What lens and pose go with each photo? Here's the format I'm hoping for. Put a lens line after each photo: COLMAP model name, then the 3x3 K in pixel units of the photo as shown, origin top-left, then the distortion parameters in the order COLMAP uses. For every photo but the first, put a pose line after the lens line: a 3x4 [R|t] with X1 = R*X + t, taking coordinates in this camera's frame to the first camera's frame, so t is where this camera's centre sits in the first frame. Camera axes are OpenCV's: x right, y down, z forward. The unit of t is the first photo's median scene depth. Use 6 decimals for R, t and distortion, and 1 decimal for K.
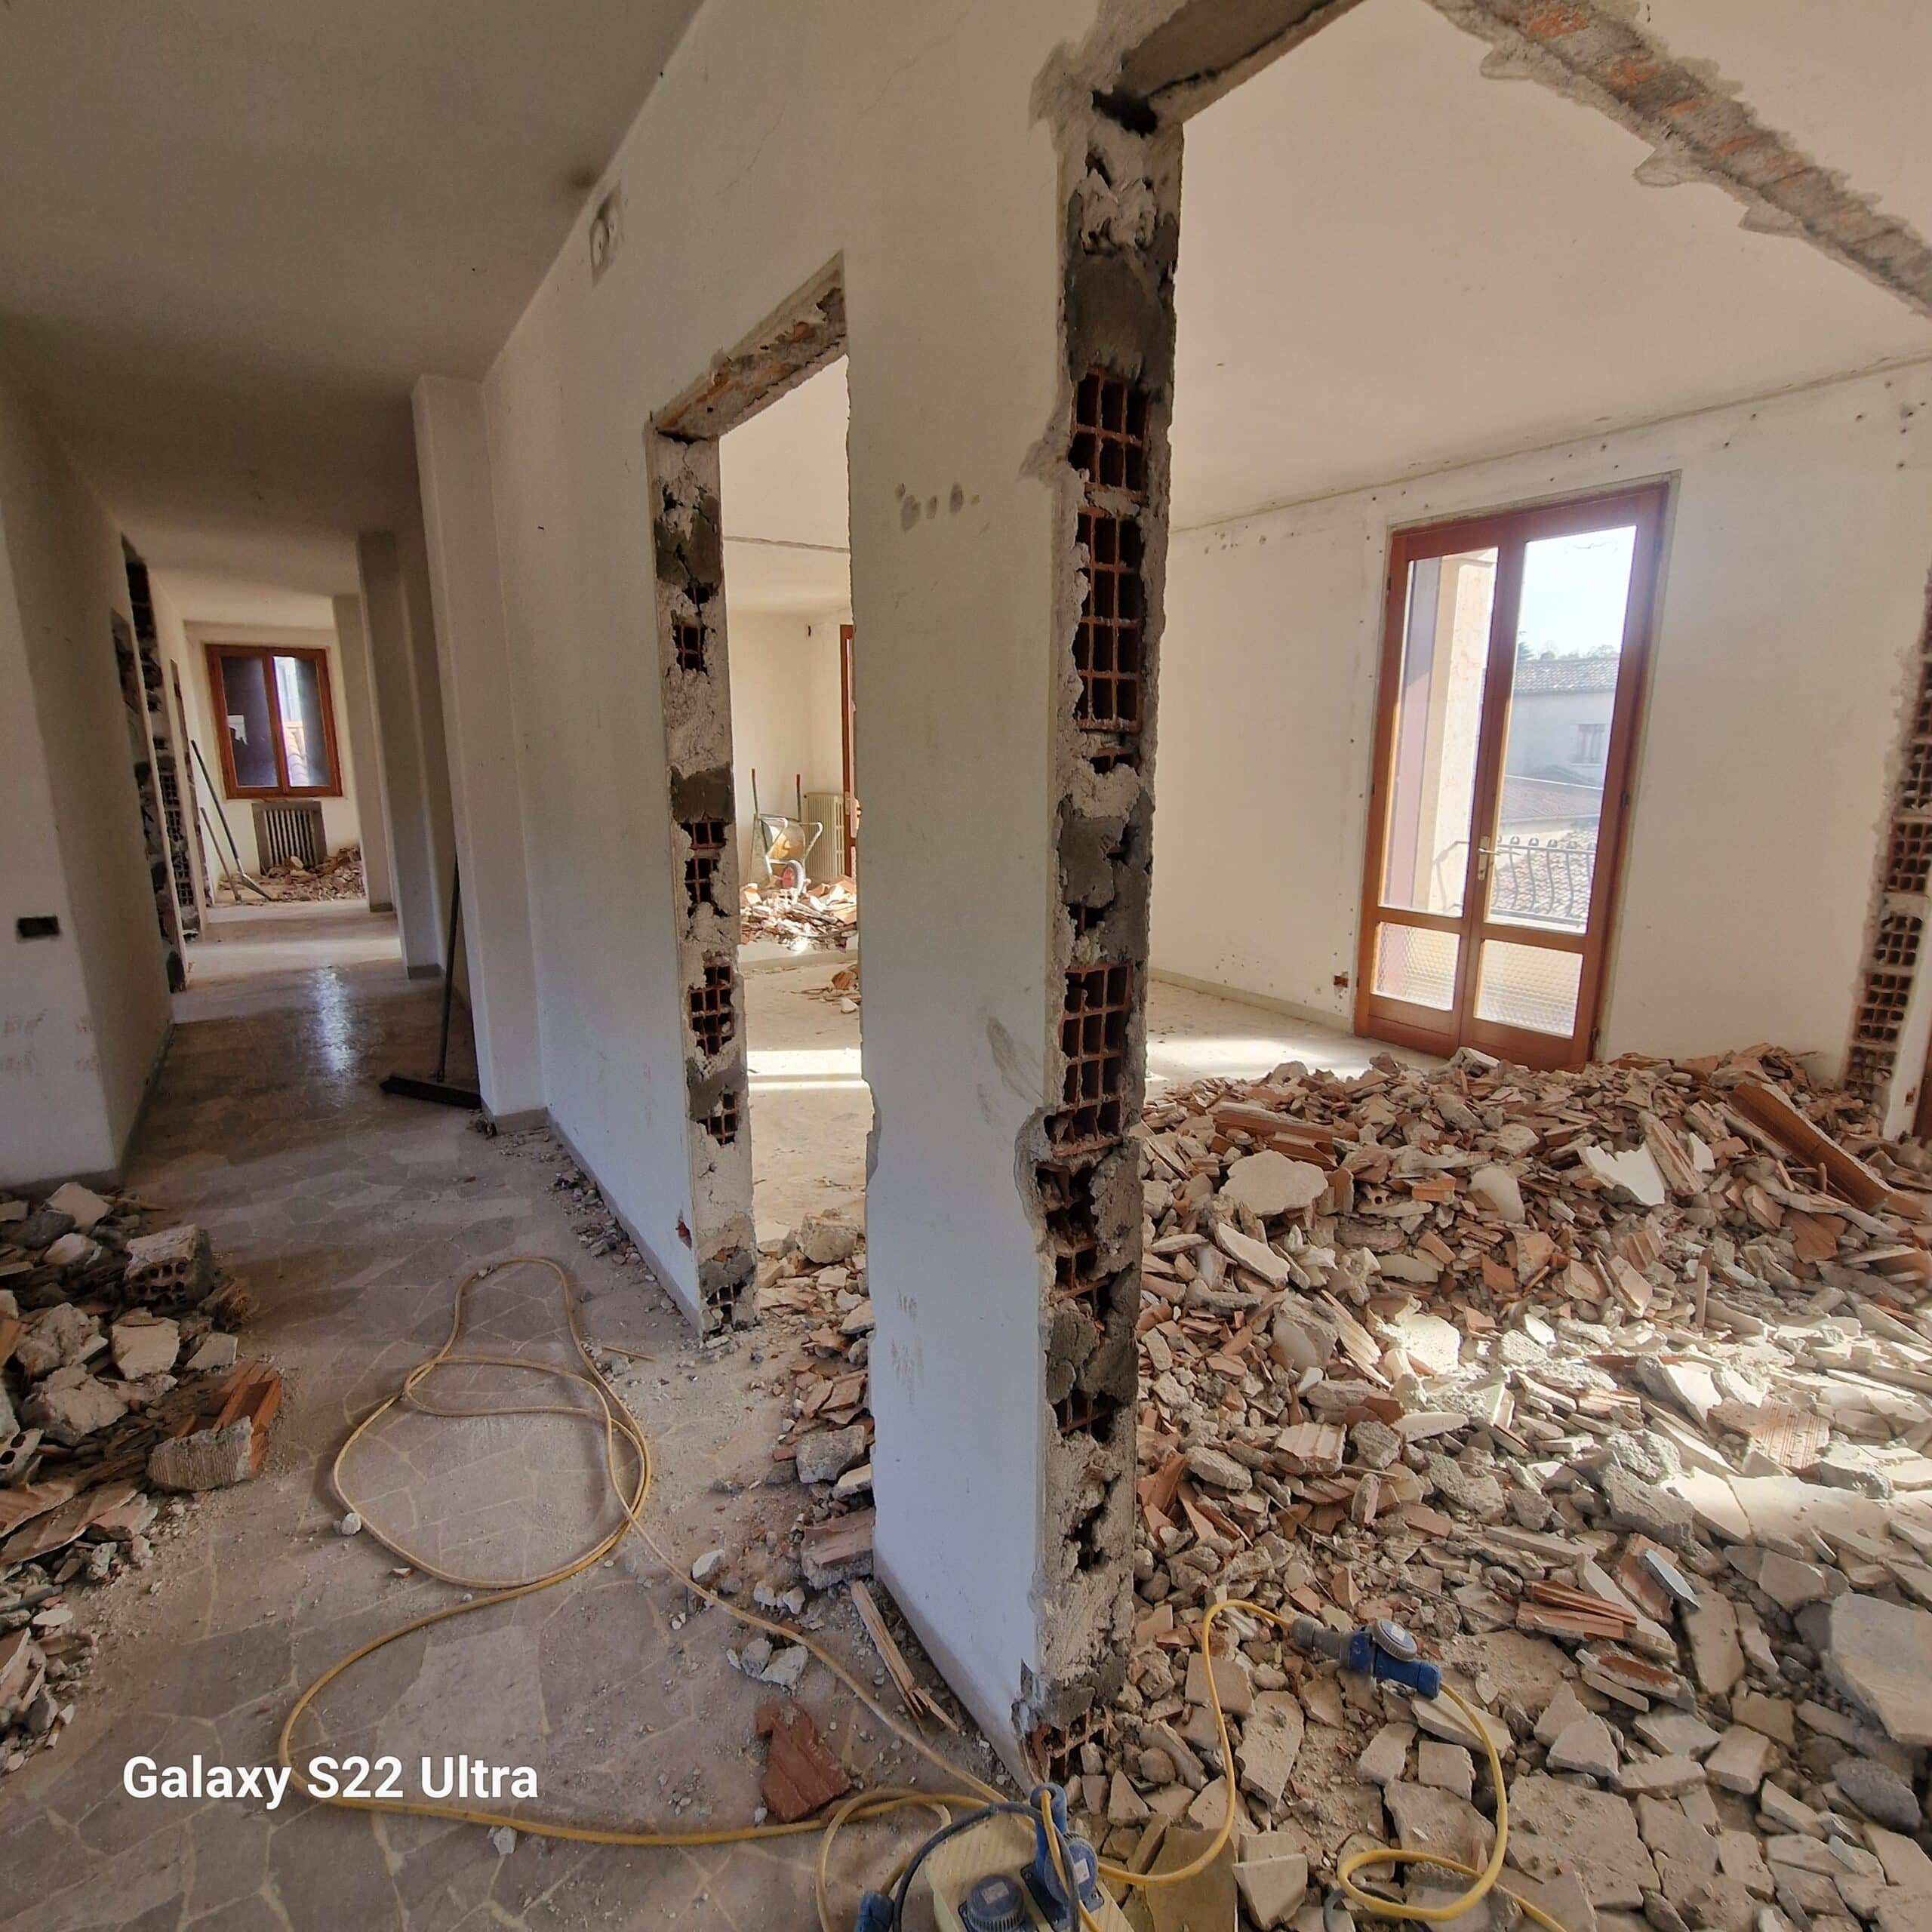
lens RADIAL K [[1039.2, 0, 960.3], [0, 1039.2, 965.2], [0, 0, 1]] dist [0.003812, -0.000080]
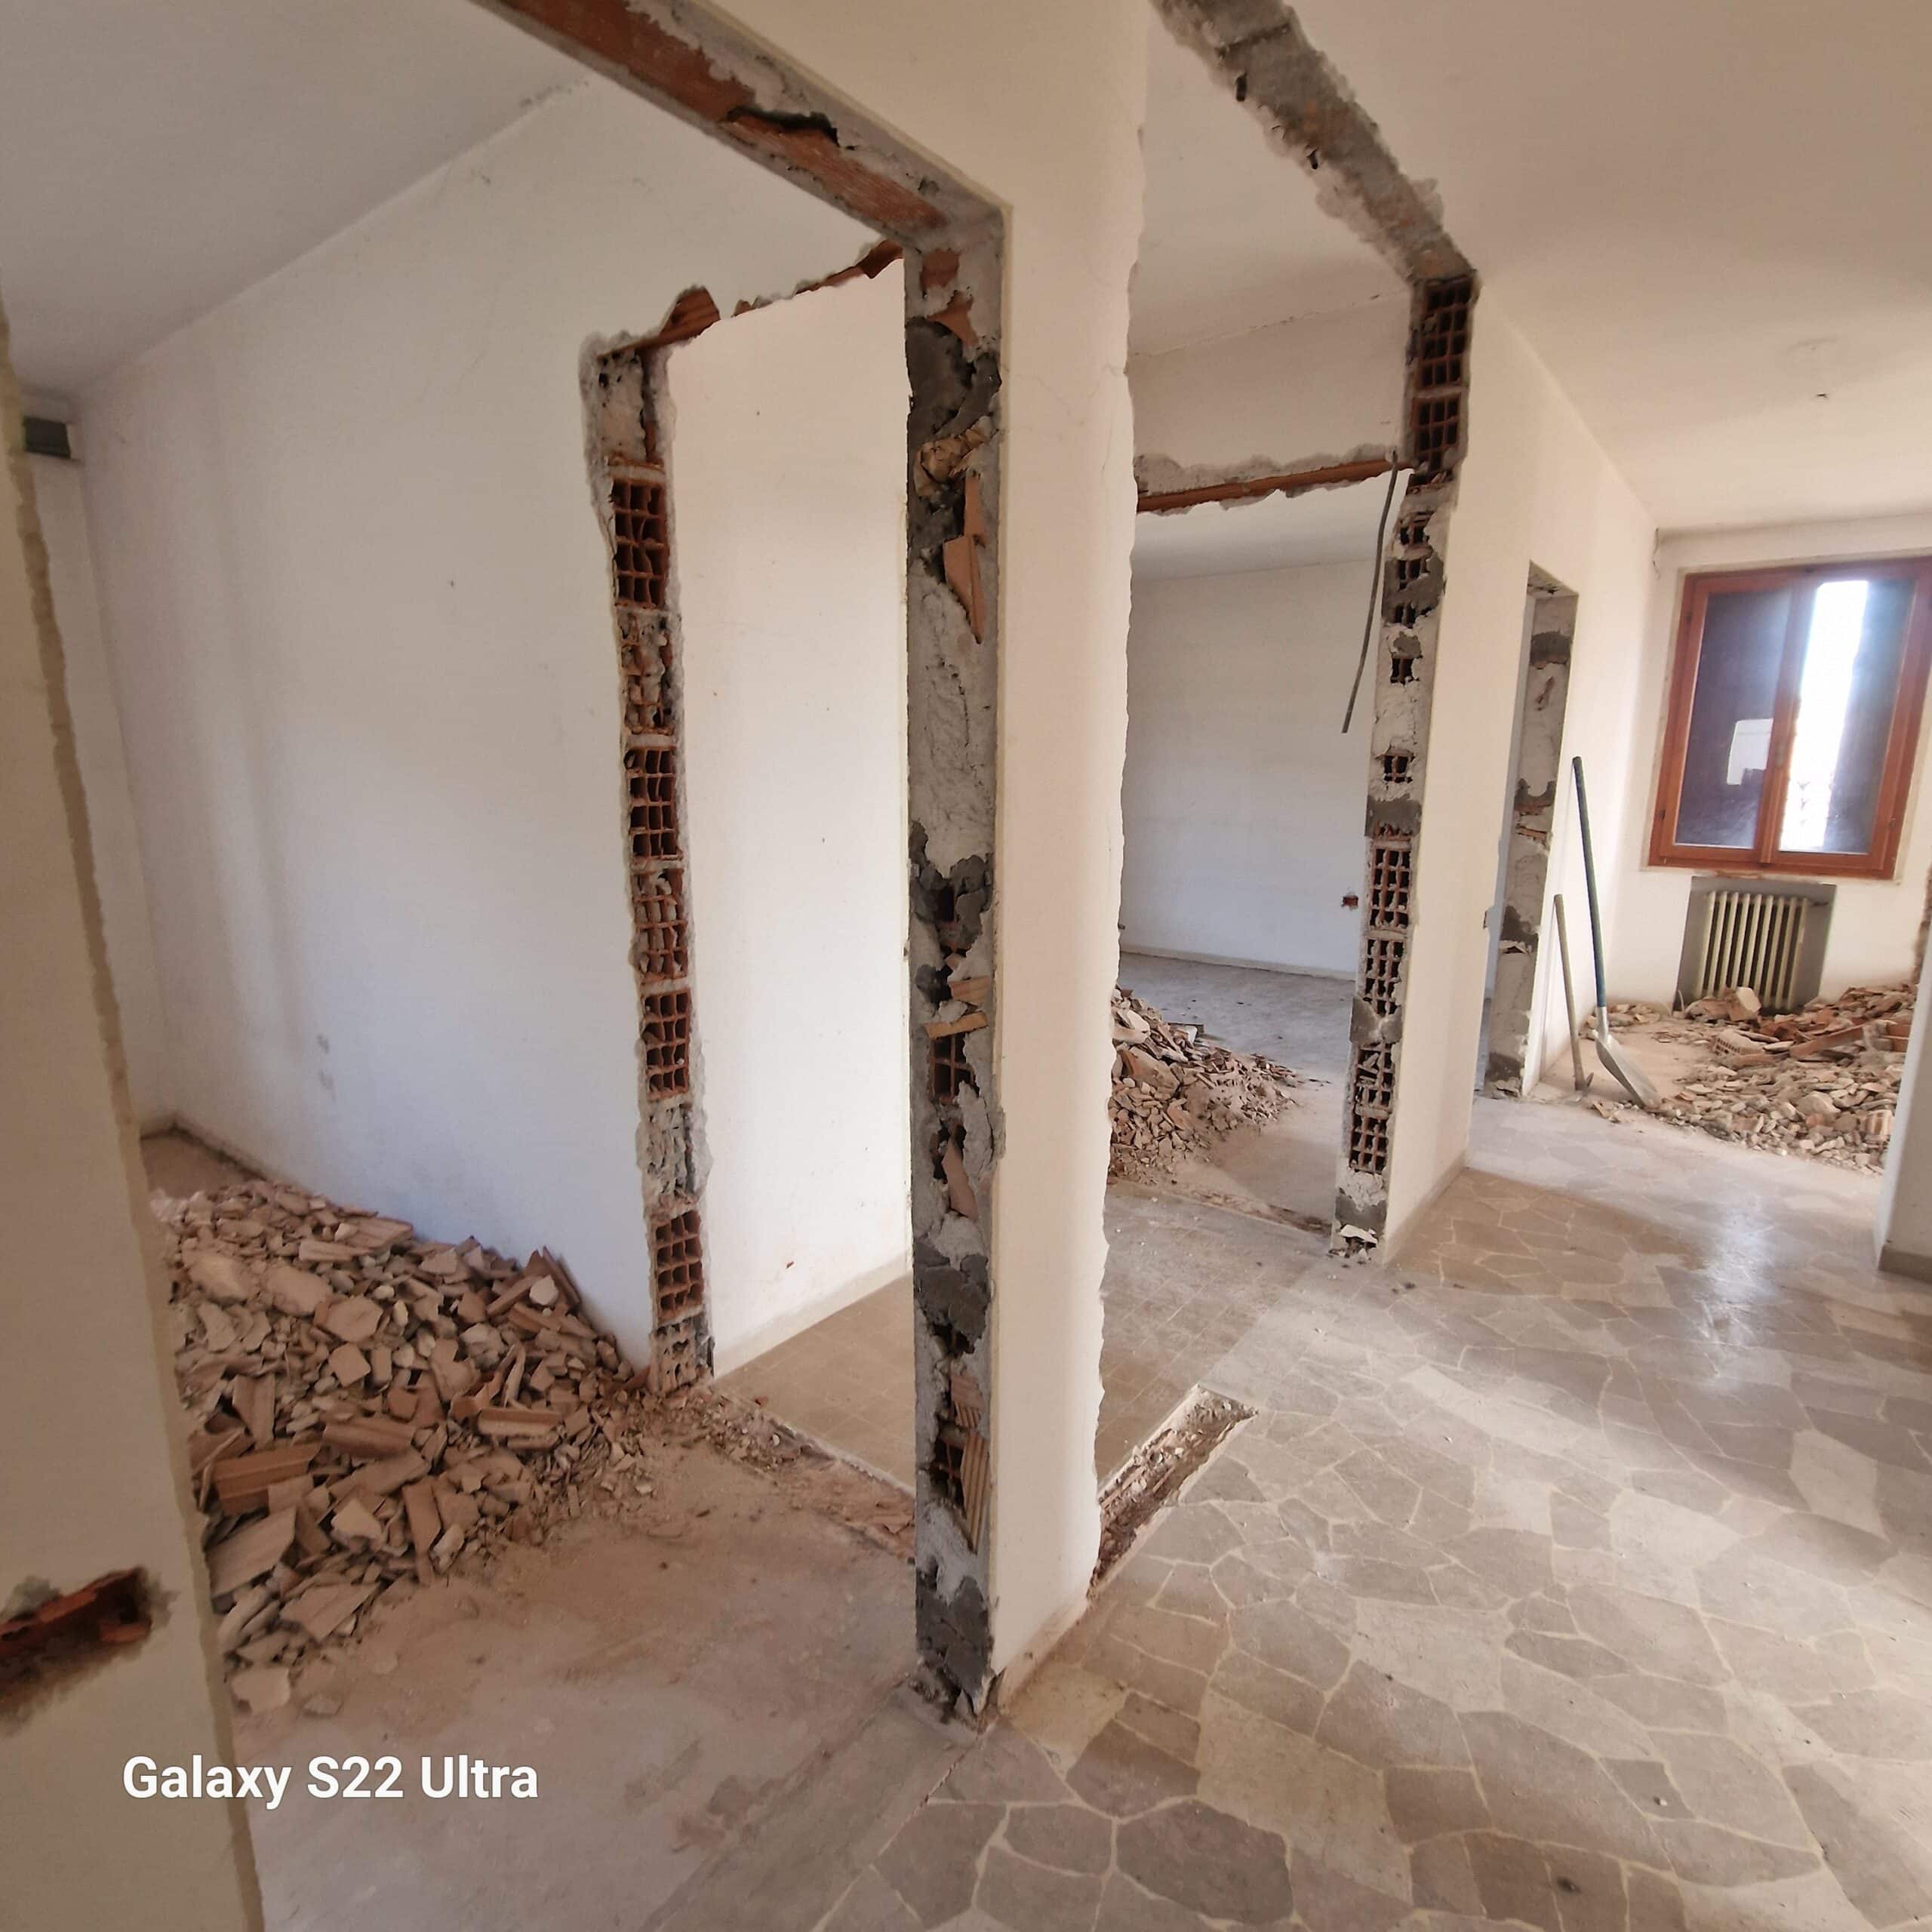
lens RADIAL K [[1039.2, 0, 960.9], [0, 1039.2, 961.3], [0, 0, 1]] dist [0.003812, -0.000080]
pose [[0.311175, 0.177718, -0.933588, -0.291033], [-0.197353, 0.973028, 0.119446, -0.102391], [0.929635, 0.147078, 0.337855, 0.476489]]
